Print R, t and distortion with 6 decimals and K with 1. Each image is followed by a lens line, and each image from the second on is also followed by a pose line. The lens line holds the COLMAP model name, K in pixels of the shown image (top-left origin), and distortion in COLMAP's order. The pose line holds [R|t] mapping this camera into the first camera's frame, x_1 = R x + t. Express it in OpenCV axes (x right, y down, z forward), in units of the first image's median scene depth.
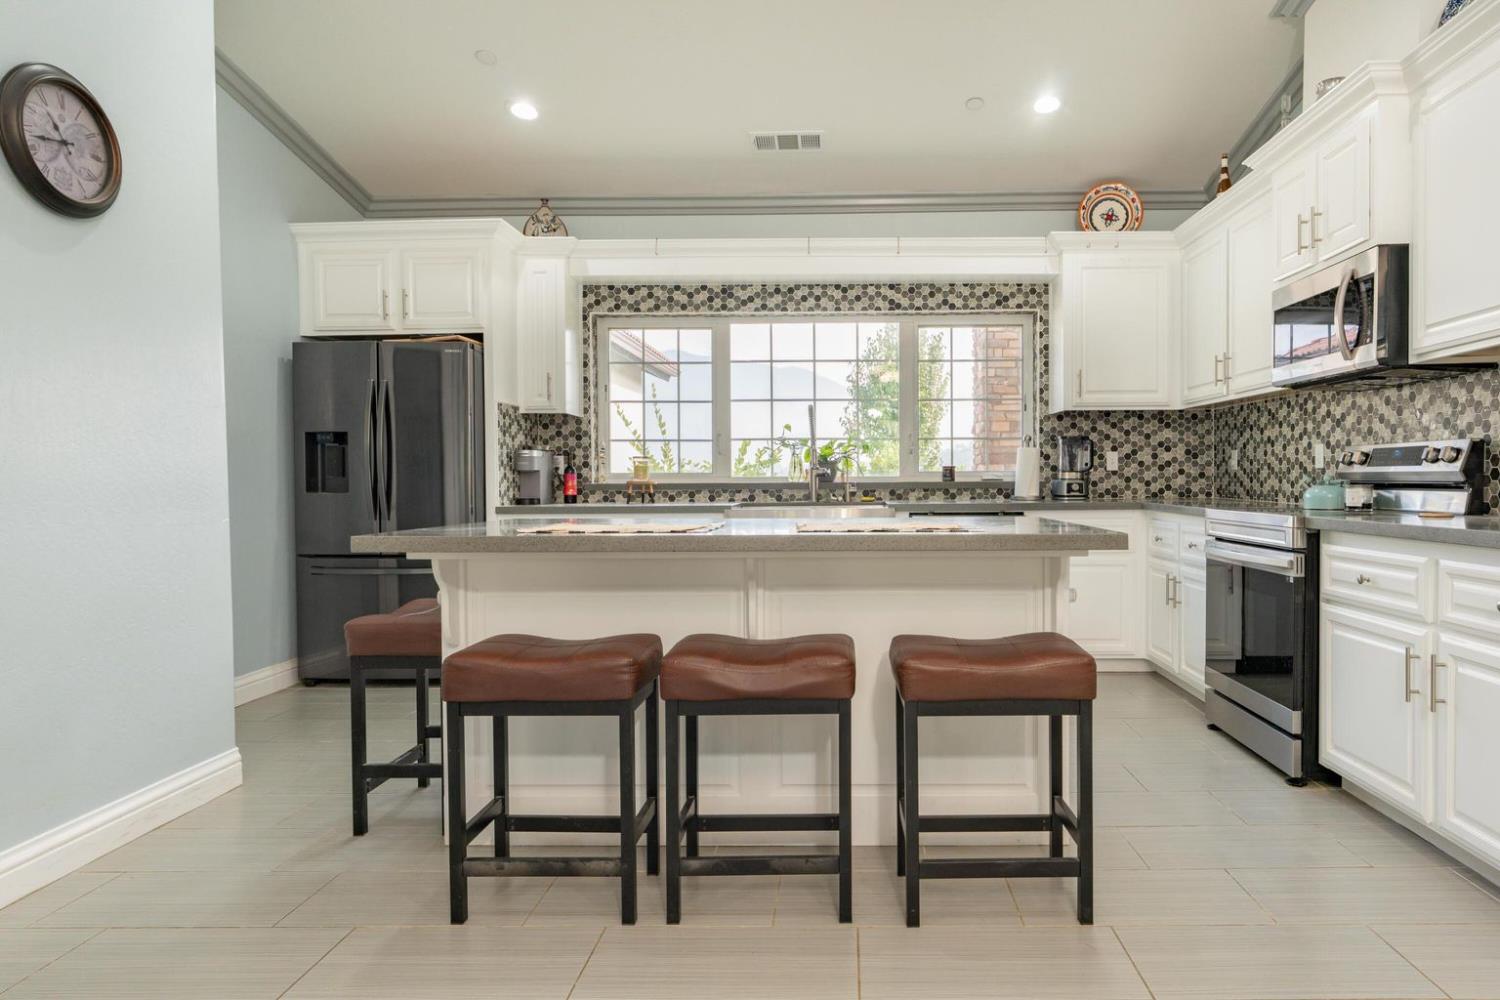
lens RADIAL K [[891.6, 0, 833.5], [0, 891.6, 500.2], [0, 0, 1]] dist [0.004138, -0.006702]
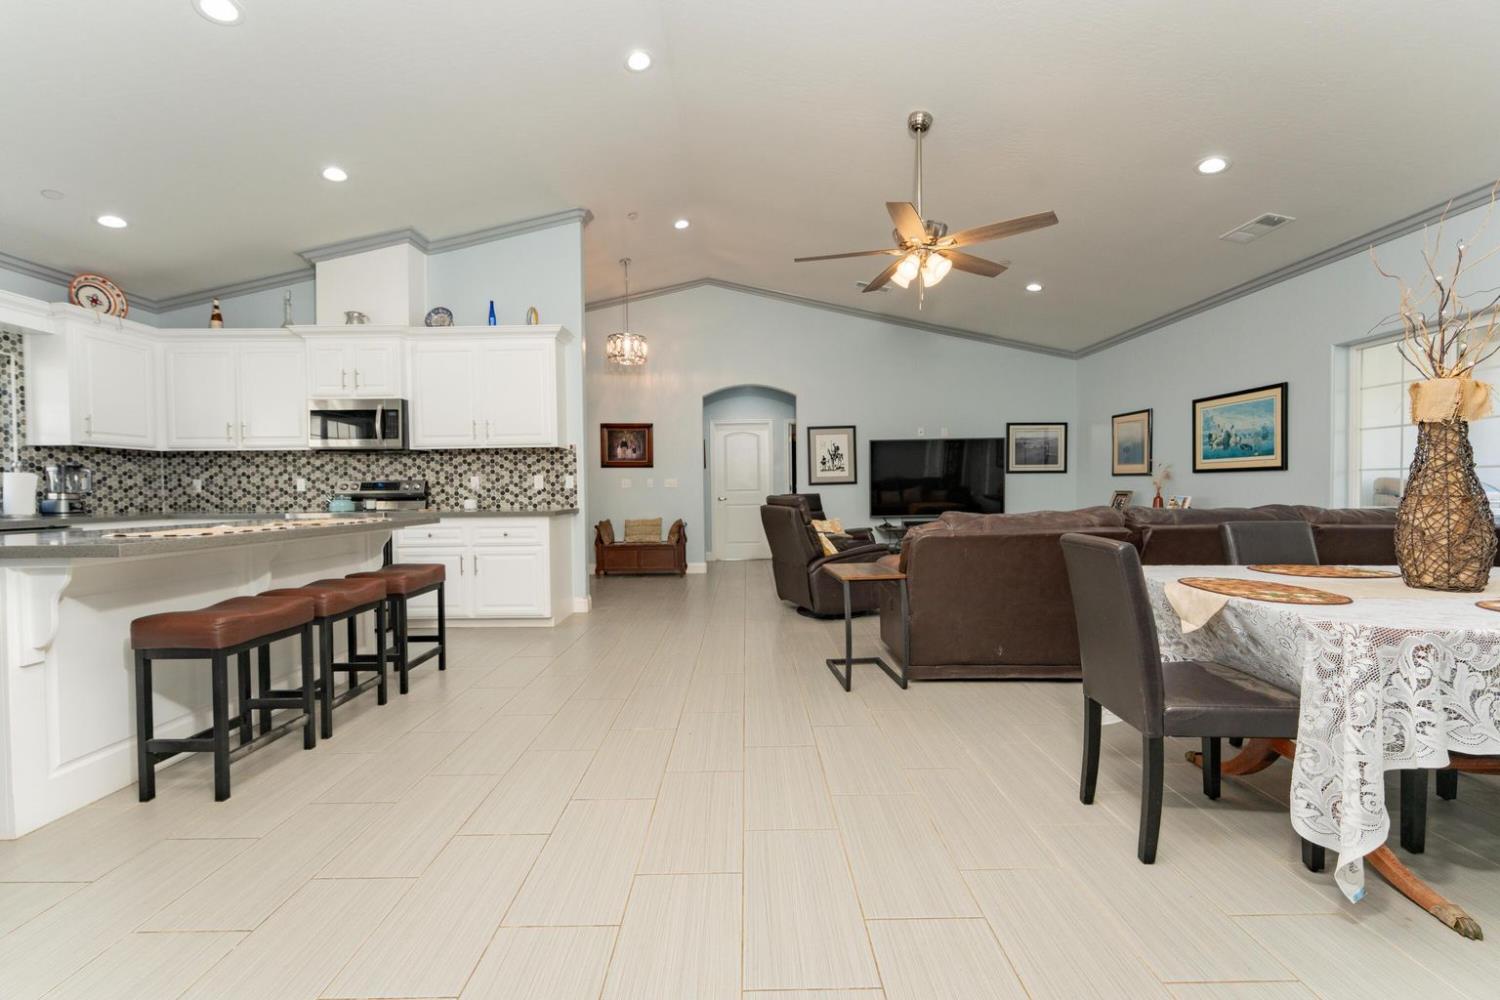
lens RADIAL K [[591.3, 0, 749.1], [0, 591.3, 500.8], [0, 0, 1]] dist [-0.004758, 0.000799]
pose [[-0.014893, -0.013142, 0.999803, -0.557972], [0.033665, 0.999340, 0.013637, -0.000790], [-0.999322, 0.033862, -0.014440, 0.053356]]
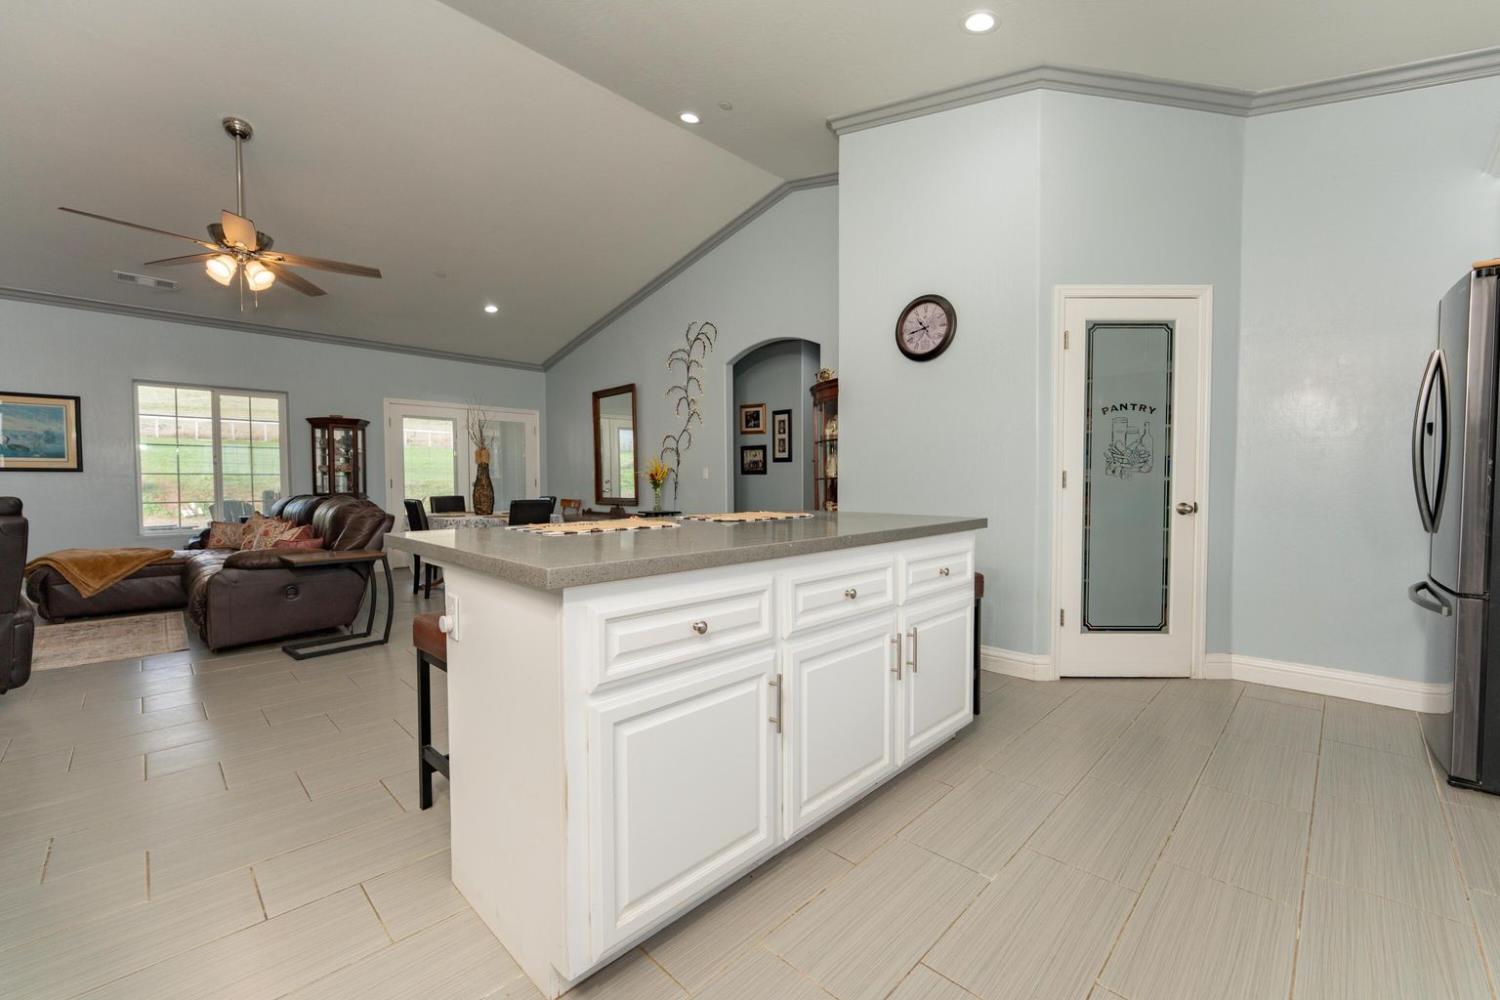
lens RADIAL K [[591.3, 0, 747.9], [0, 591.3, 491.1], [0, 0, 1]] dist [-0.004758, 0.000799]
pose [[-0.693230, 0.023662, -0.720328, 0.213330], [-0.010522, 0.999022, 0.042943, -0.028941], [0.720640, 0.037349, -0.692303, 0.766021]]
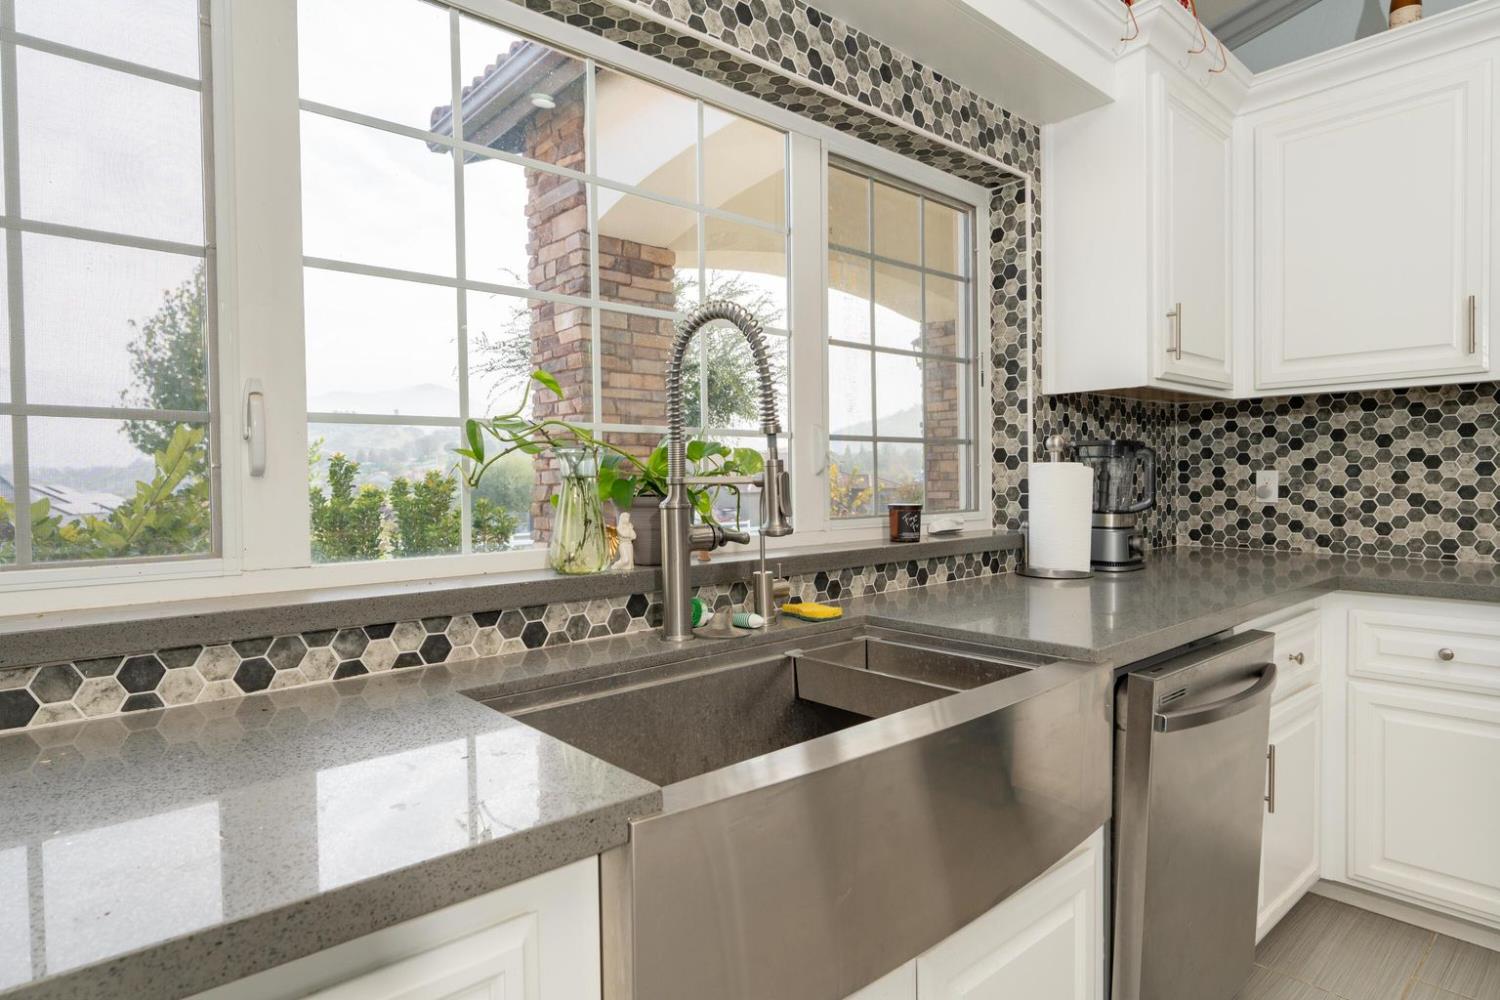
lens RADIAL K [[833.1, 0, 766.5], [0, 833.1, 501.6], [0, 0, 1]] dist [0.002245, -0.000914]
pose [[0.734434, -0.021726, 0.678333, -0.184401], [0.025613, 0.999663, 0.004286, -0.043656], [-0.678197, 0.014226, 0.734742, 0.768371]]
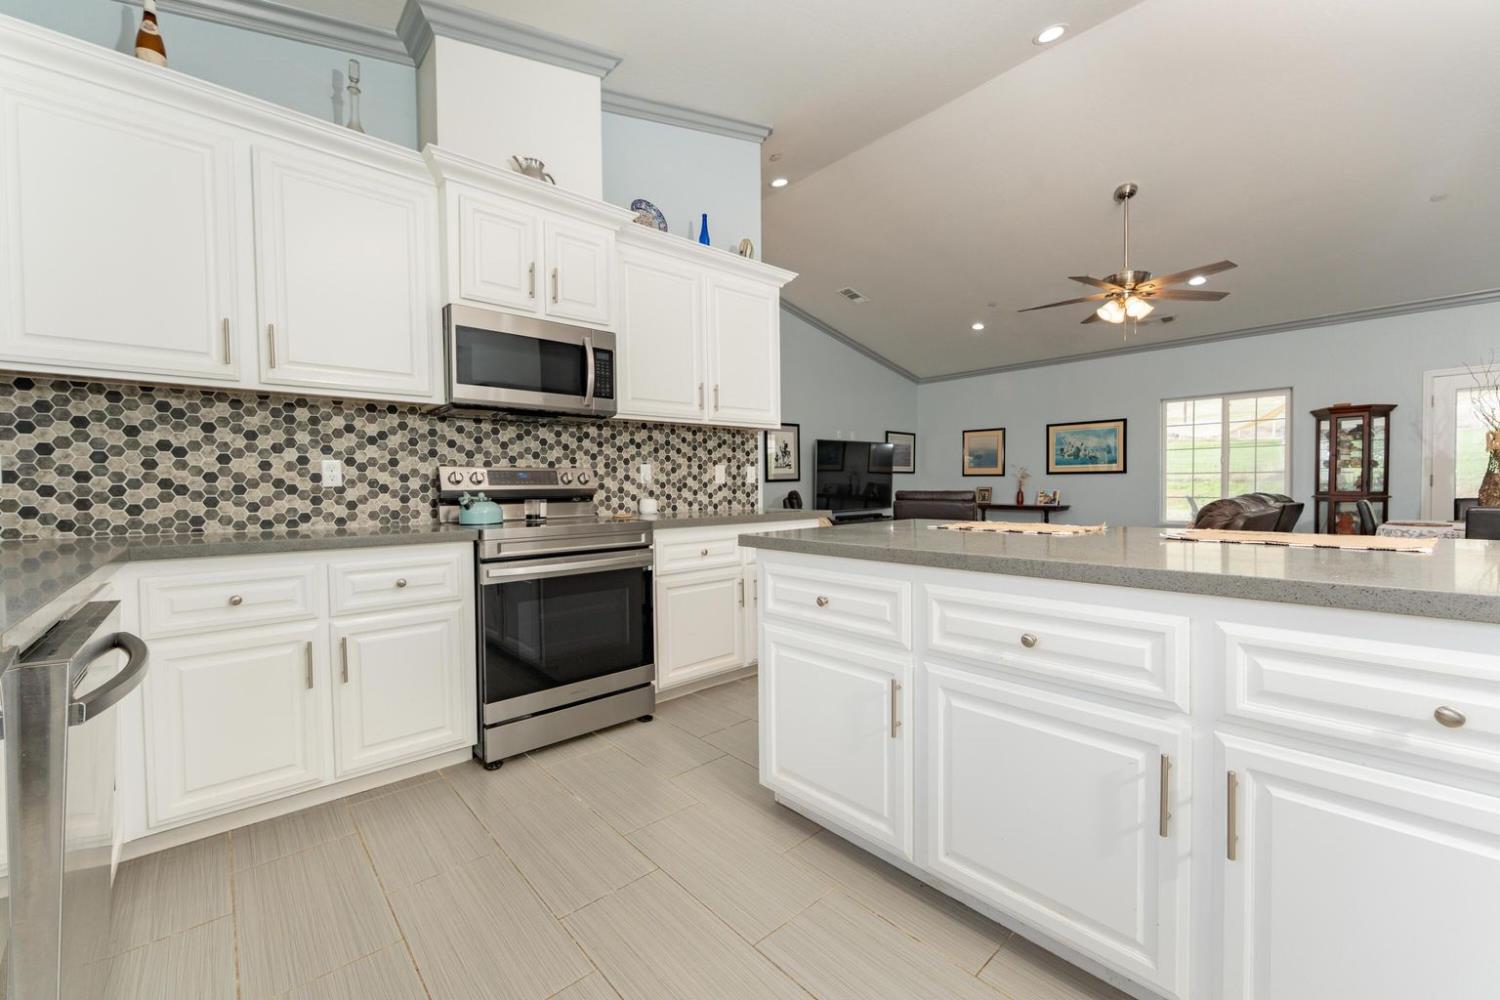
lens RADIAL K [[591.3, 0, 734.0], [0, 591.3, 502.5], [0, 0, 1]] dist [-0.004758, 0.000799]
pose [[-0.666815, -0.008463, 0.745175, -0.134147], [0.032391, 0.998661, 0.040327, -0.023803], [-0.744519, 0.051028, -0.665649, 0.848198]]
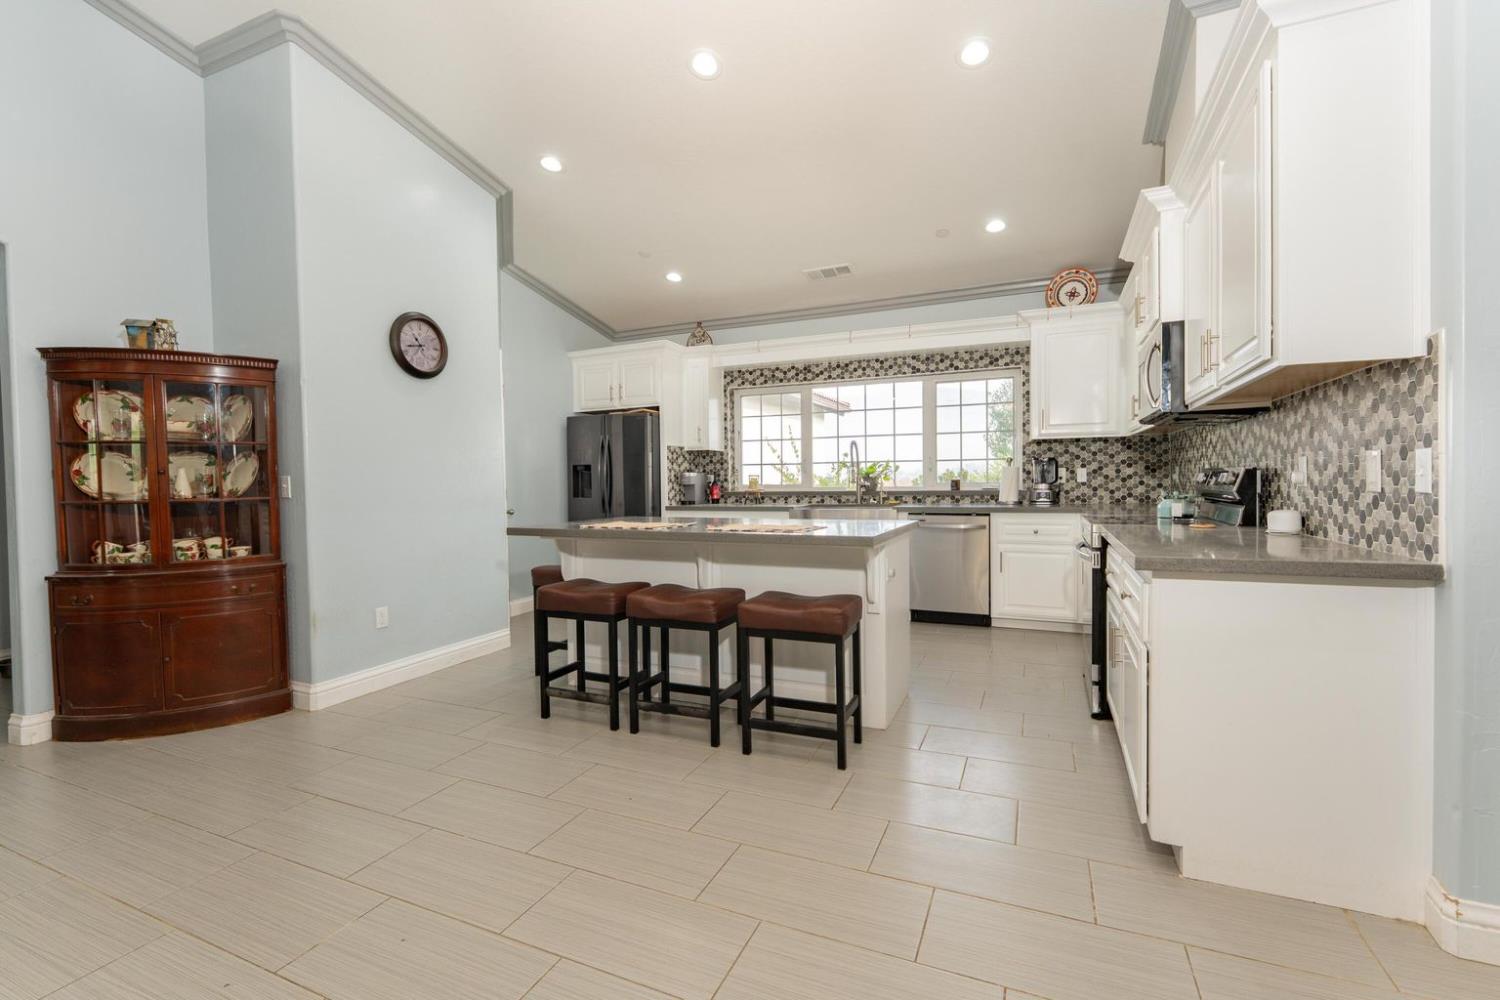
lens RADIAL K [[639.0, 0, 762.8], [0, 639.0, 494.8], [0, 0, 1]] dist [-0.000673, -0.000461]
pose [[0.924072, 0.002816, -0.382207, 0.238391], [-0.001628, 0.999993, 0.003433, -0.017224], [0.382214, -0.002550, 0.924070, -0.063863]]
